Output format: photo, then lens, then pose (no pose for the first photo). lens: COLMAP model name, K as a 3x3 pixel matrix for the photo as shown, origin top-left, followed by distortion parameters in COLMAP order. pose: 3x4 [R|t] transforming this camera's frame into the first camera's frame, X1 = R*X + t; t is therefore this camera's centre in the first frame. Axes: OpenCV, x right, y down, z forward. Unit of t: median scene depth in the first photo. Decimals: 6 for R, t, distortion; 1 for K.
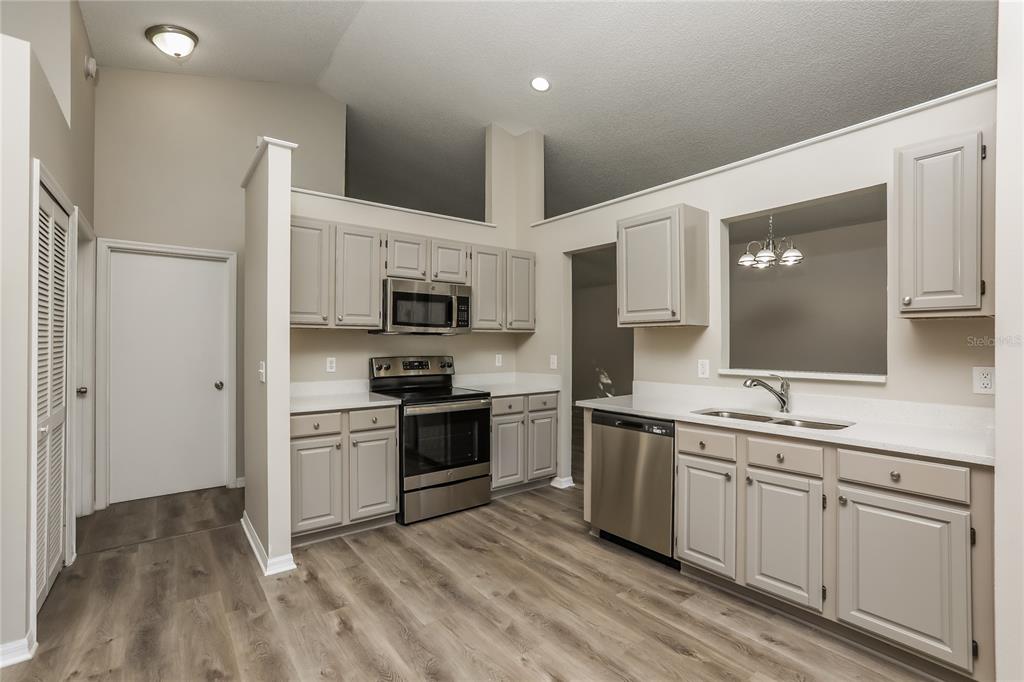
lens RADIAL K [[456.8, 0, 512.0], [0, 456.8, 341.0], [0, 0, 1]] dist [-0.060550, 0.031198]
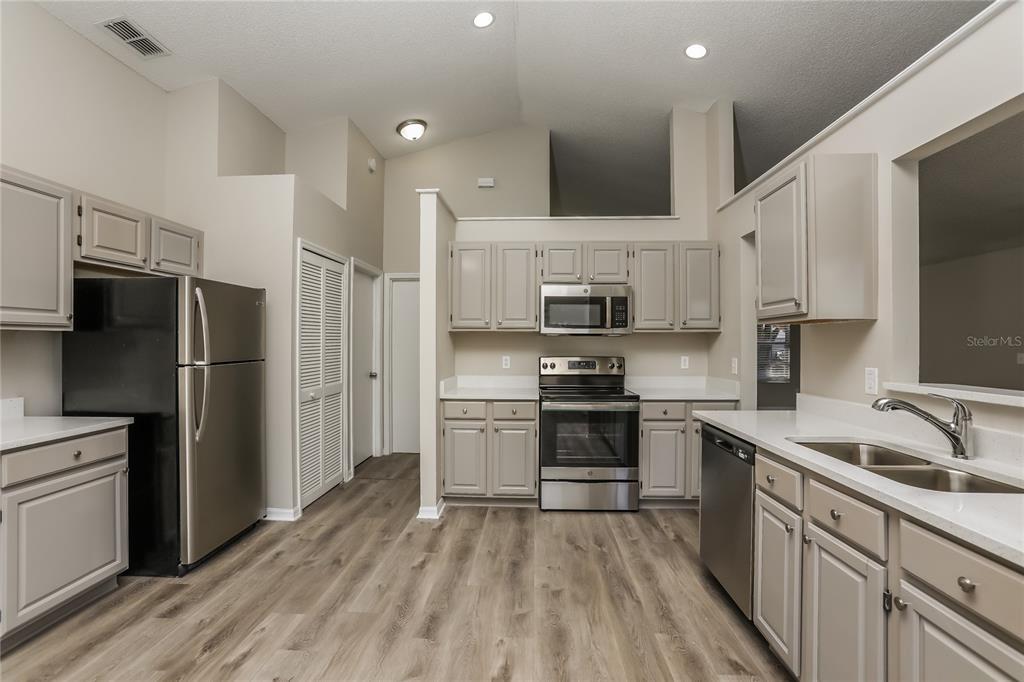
lens RADIAL K [[456.8, 0, 512.0], [0, 456.8, 341.0], [0, 0, 1]] dist [-0.060550, 0.031198]
pose [[0.764273, -0.002464, -0.644888, 0.447206], [0.001354, 0.999997, -0.002215, 0.000330], [0.644891, 0.000819, 0.764274, 0.122380]]
